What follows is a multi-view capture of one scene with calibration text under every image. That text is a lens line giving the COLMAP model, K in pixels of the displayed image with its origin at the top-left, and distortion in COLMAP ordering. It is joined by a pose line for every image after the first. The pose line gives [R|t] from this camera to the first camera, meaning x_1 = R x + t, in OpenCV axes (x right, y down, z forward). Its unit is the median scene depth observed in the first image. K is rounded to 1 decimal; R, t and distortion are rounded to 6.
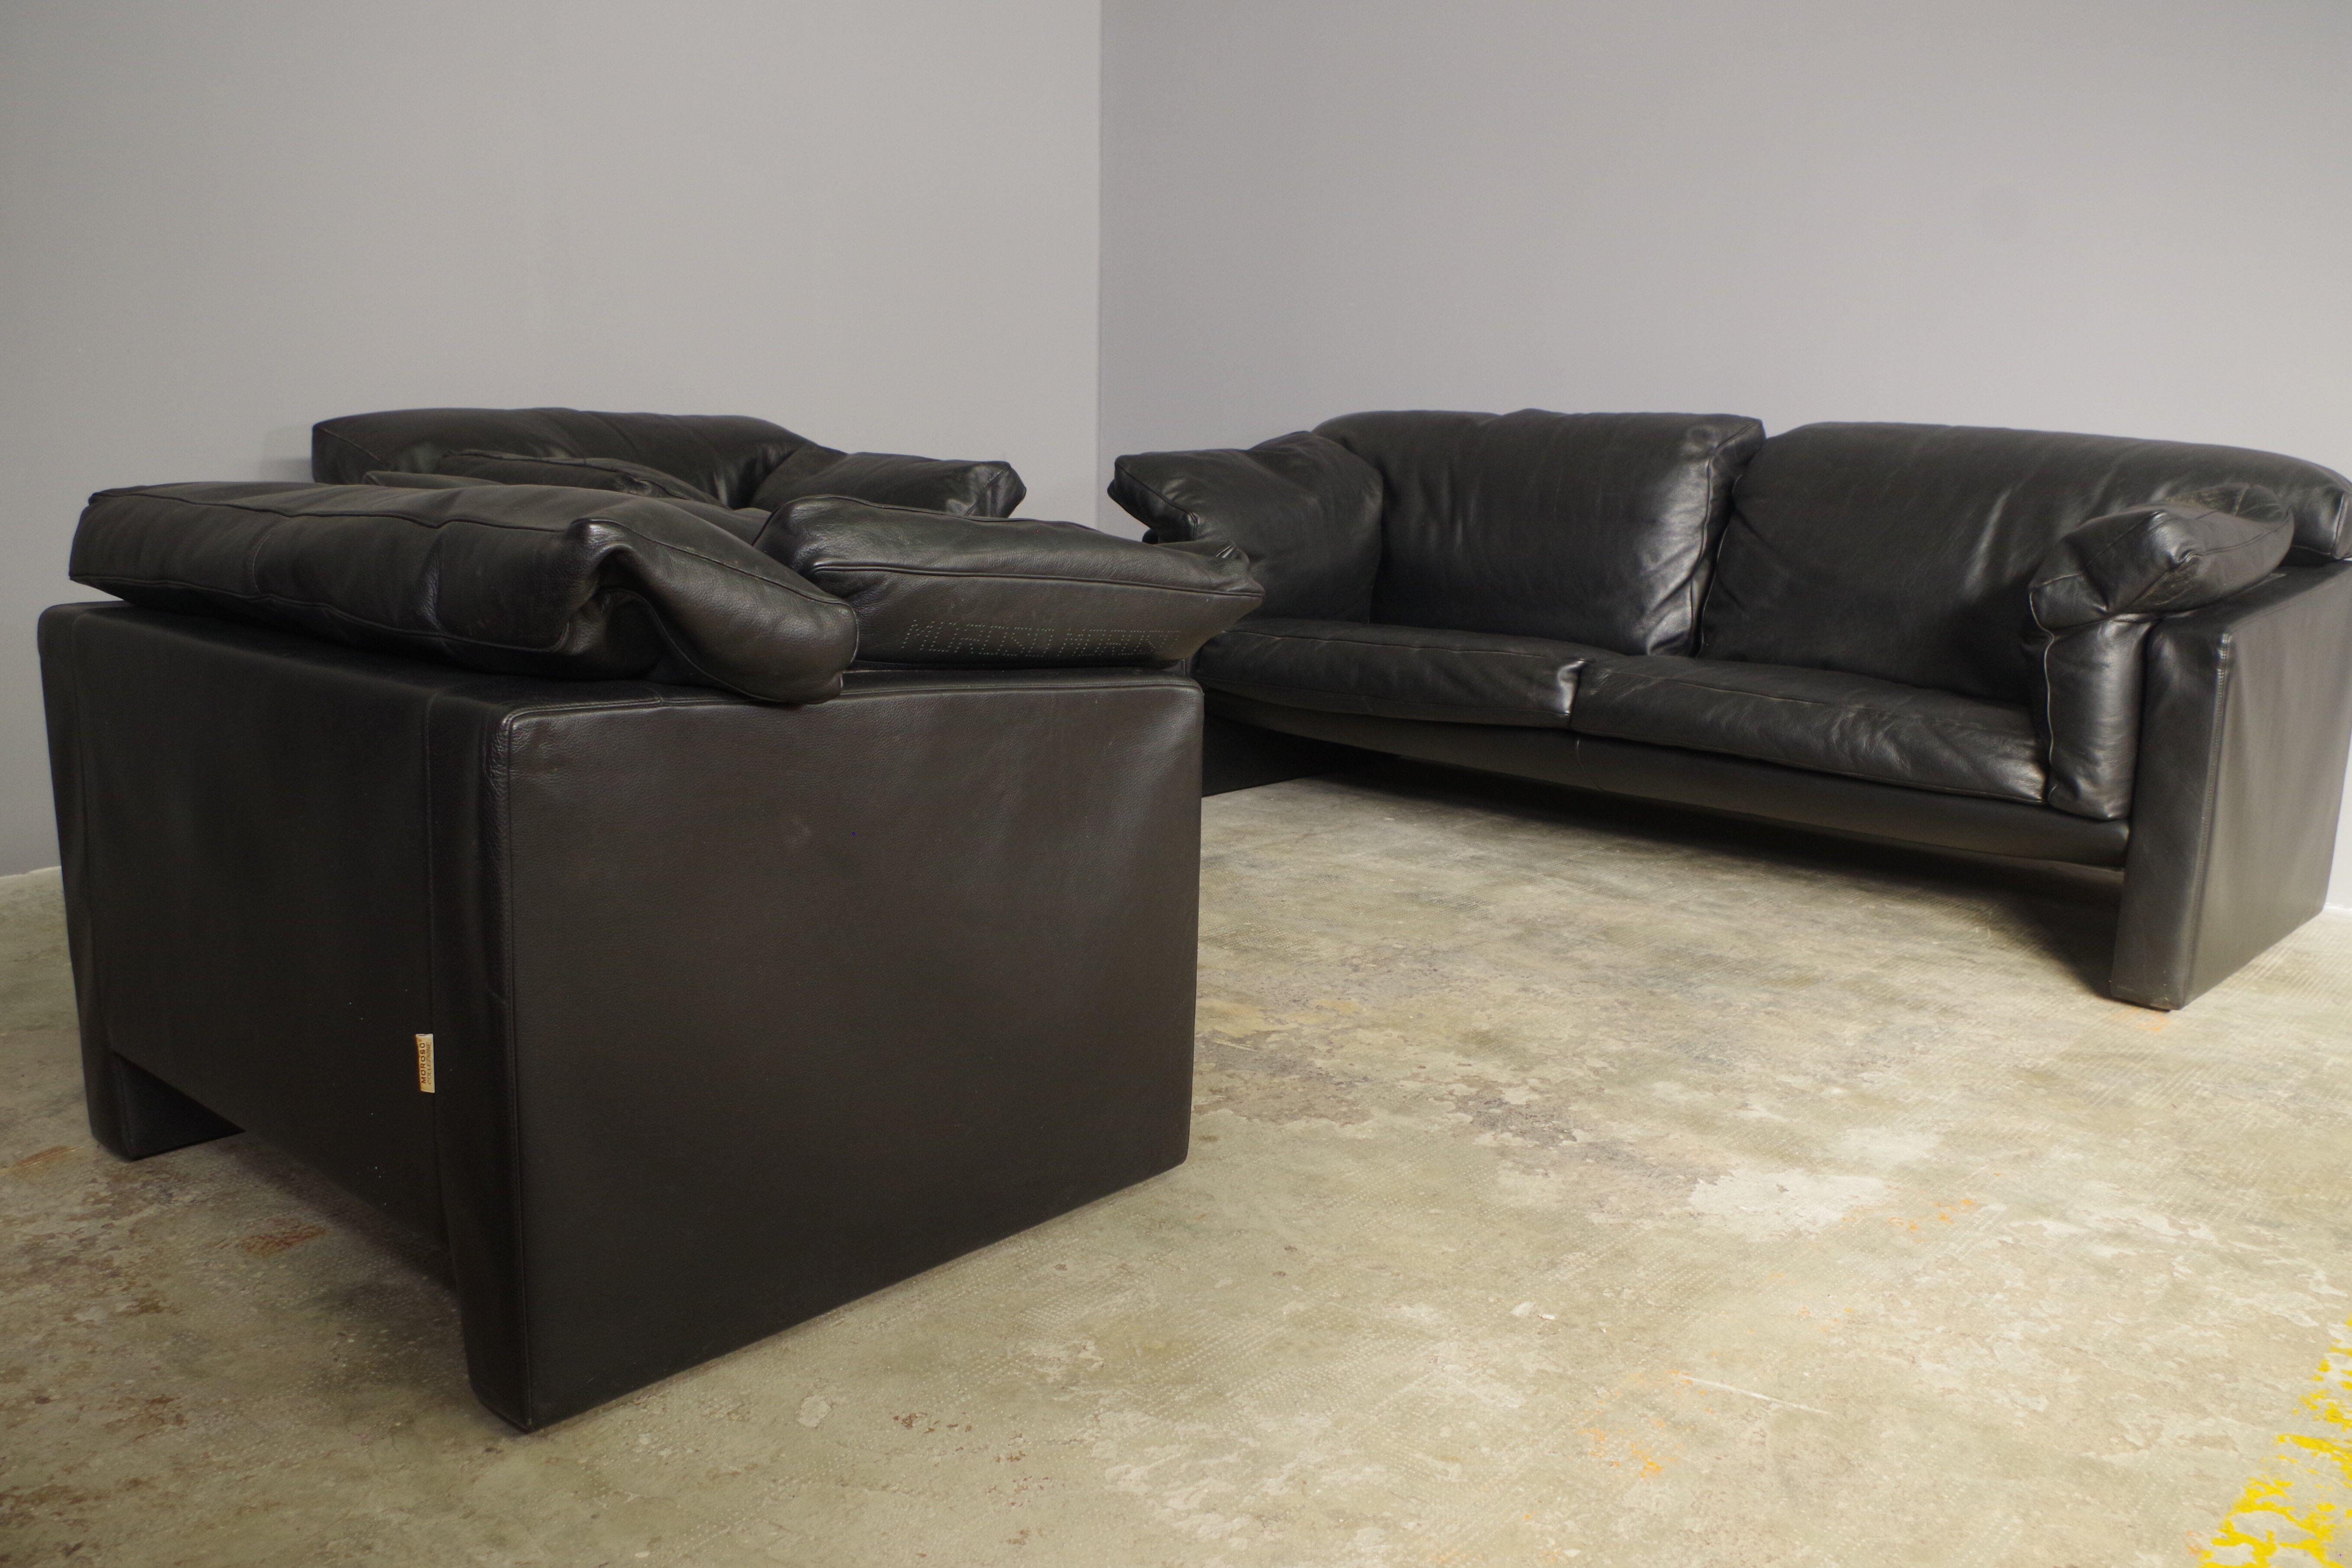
lens RADIAL K [[2032.6, 0, 1152.1], [0, 2032.6, 787.8], [0, 0, 1]] dist [-0.093587, 0.044693]
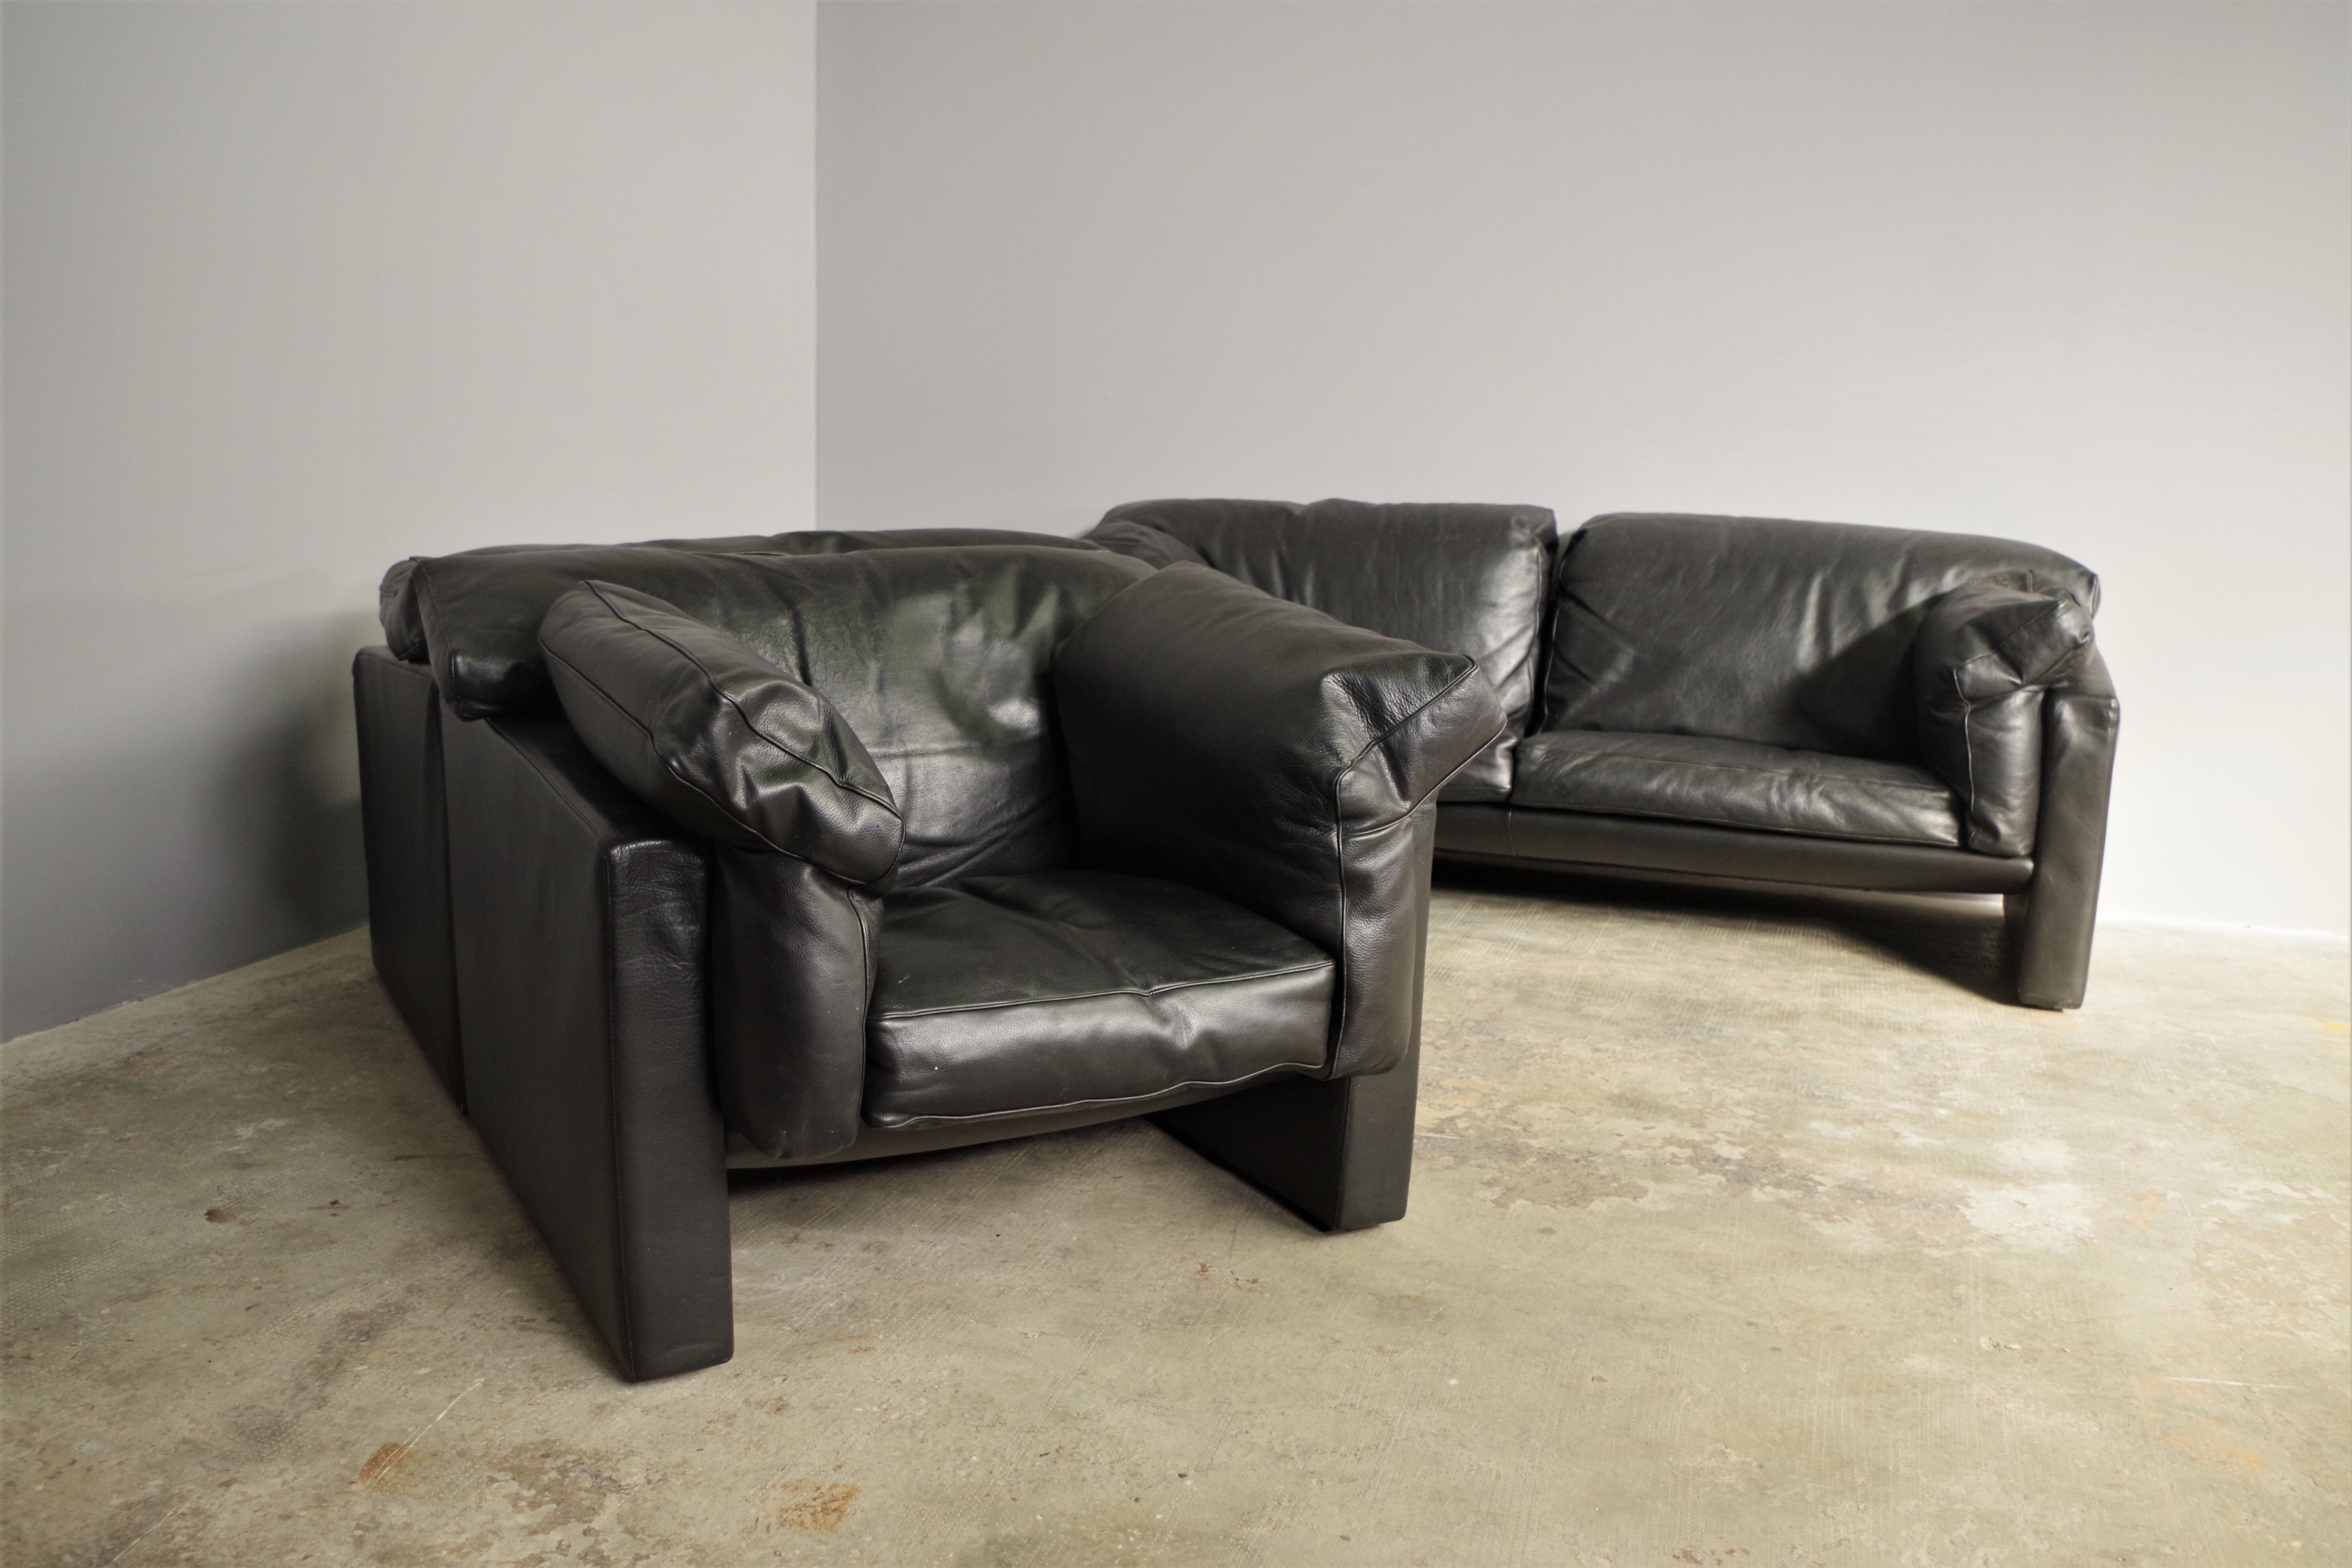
lens RADIAL K [[1968.0, 0, 1176.2], [0, 1968.0, 786.2], [0, 0, 1]] dist [-0.084141, 0.002910]
pose [[0.925638, -0.055651, 0.374295, -0.419476], [0.062624, 0.998016, -0.006481, -0.049956], [-0.373192, 0.029439, 0.927287, 0.107866]]
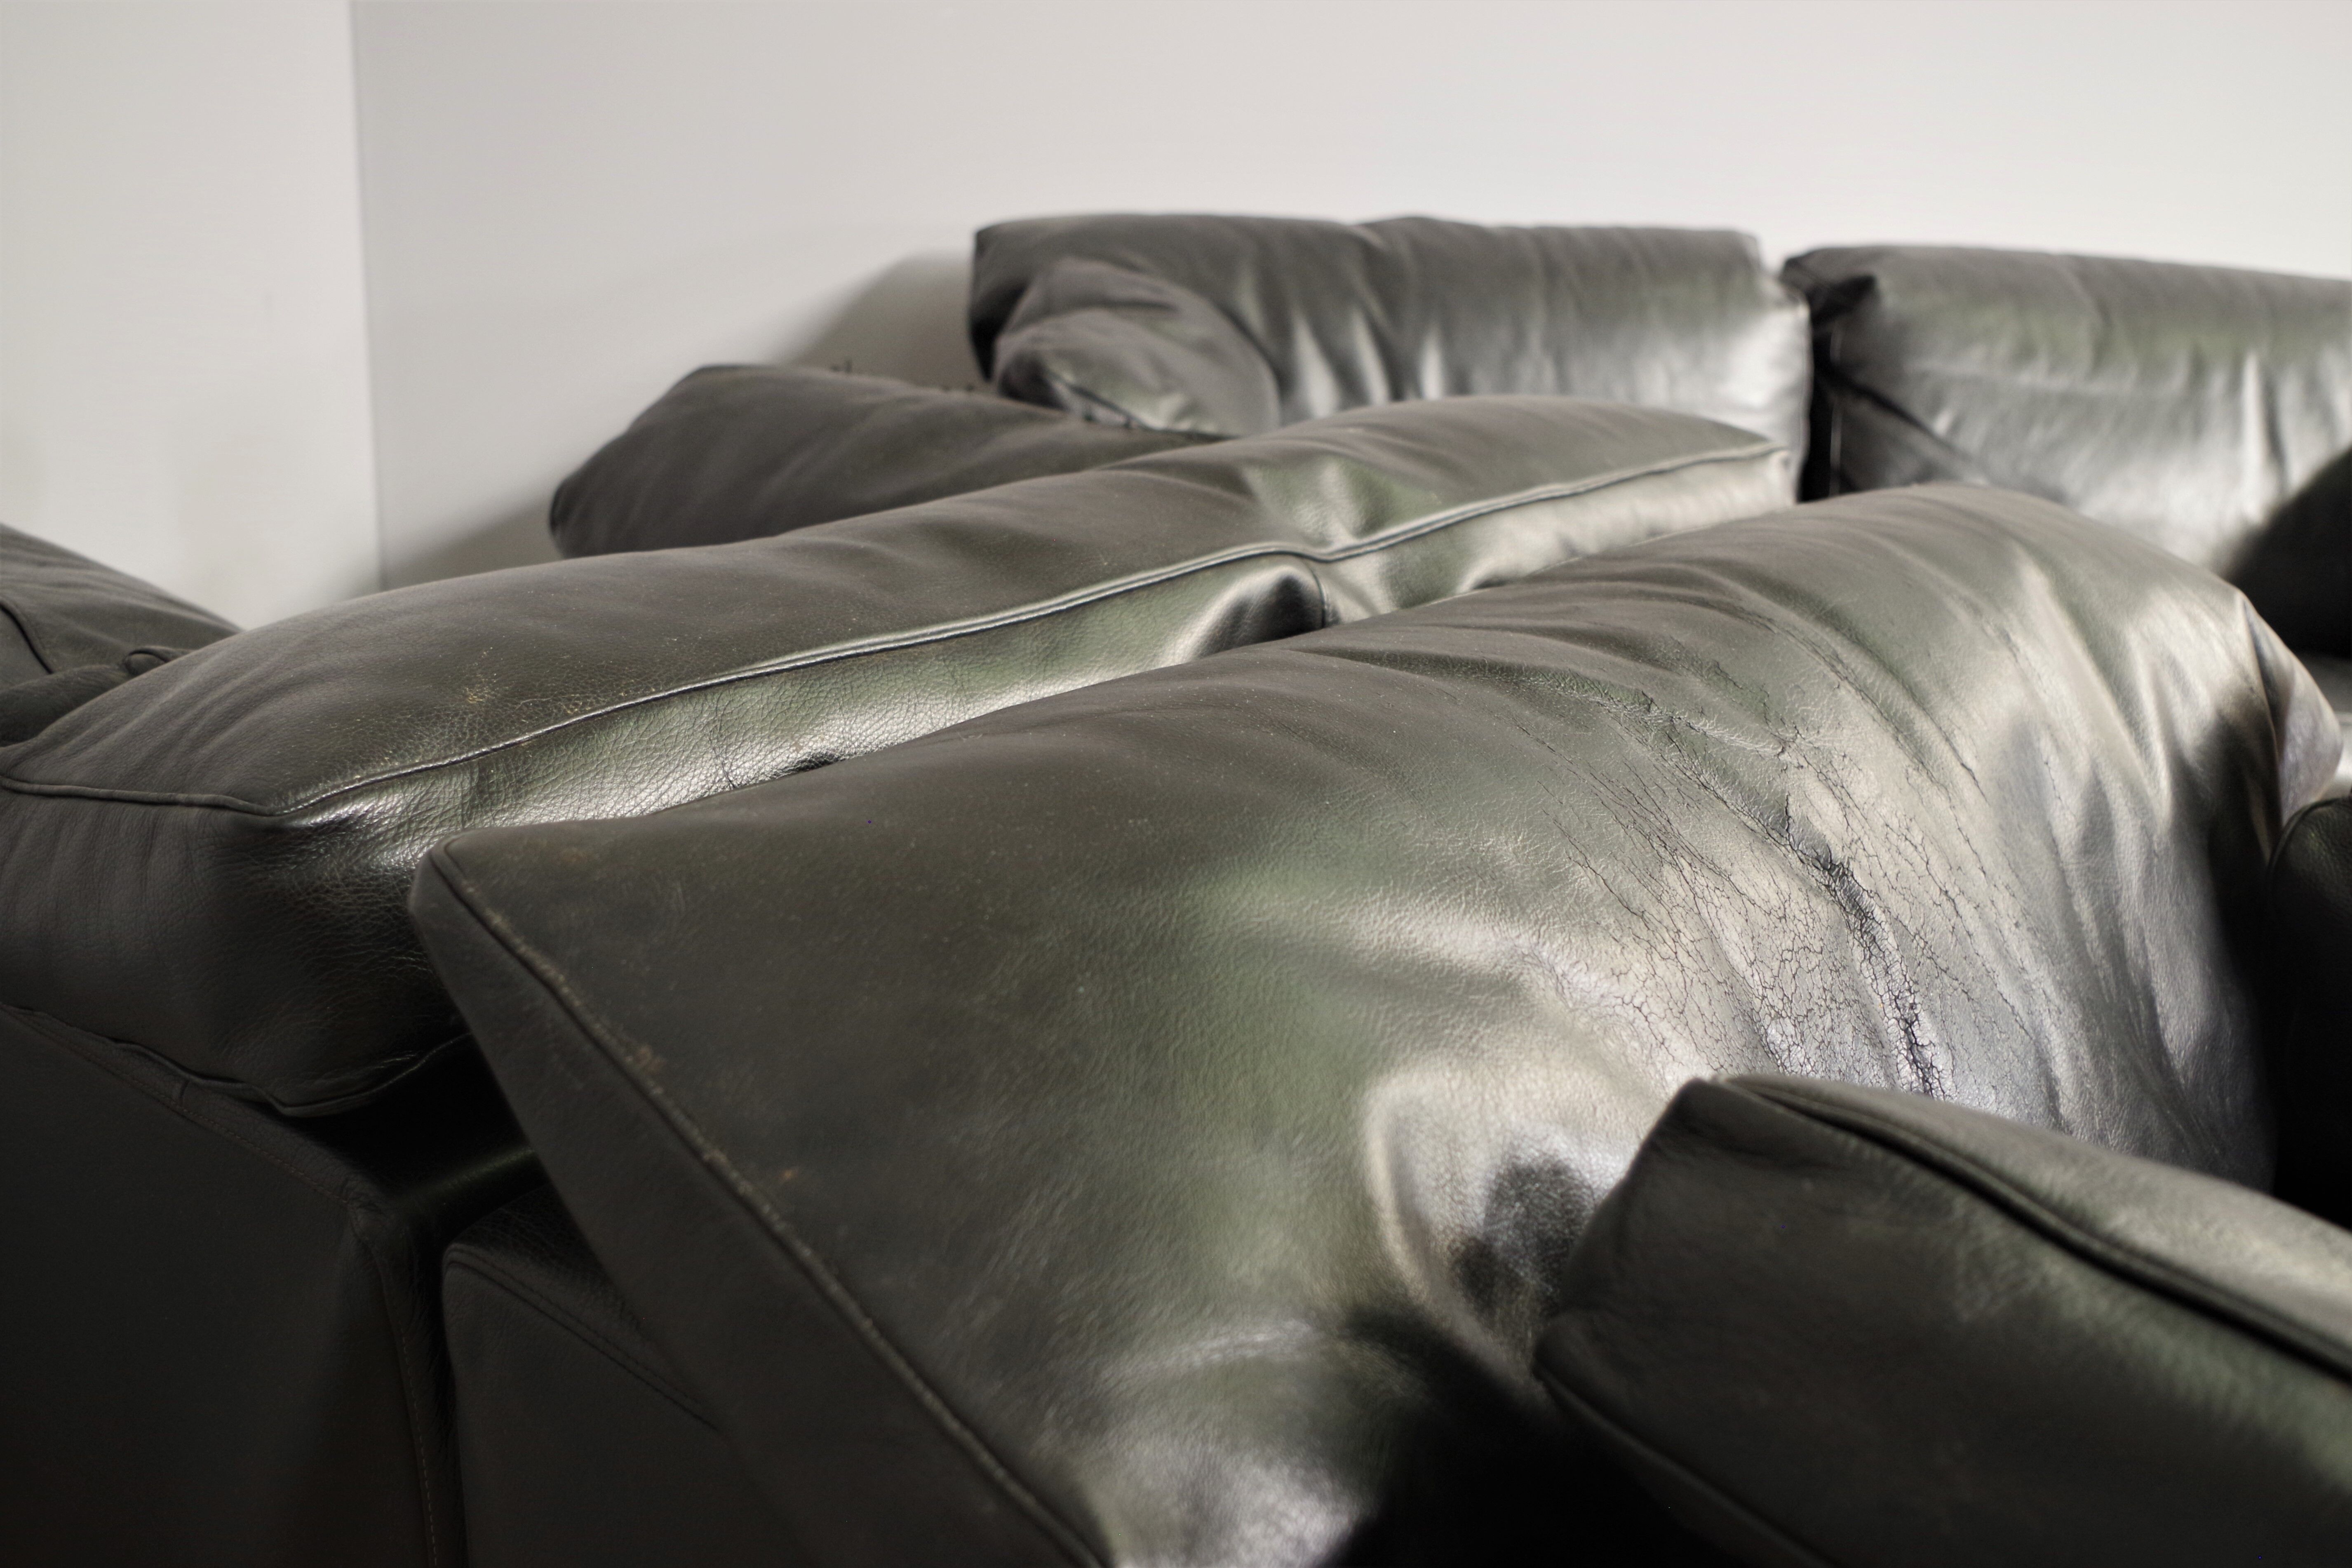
lens RADIAL K [[2118.2, 0, 1169.9], [0, 2118.2, 782.6], [0, 0, 1]] dist [-0.060757, -0.005047]
pose [[0.735163, -0.192290, 0.650046, -0.459813], [0.099711, 0.979168, 0.176881, -0.203492], [-0.670517, -0.065220, 0.739022, 0.829371]]
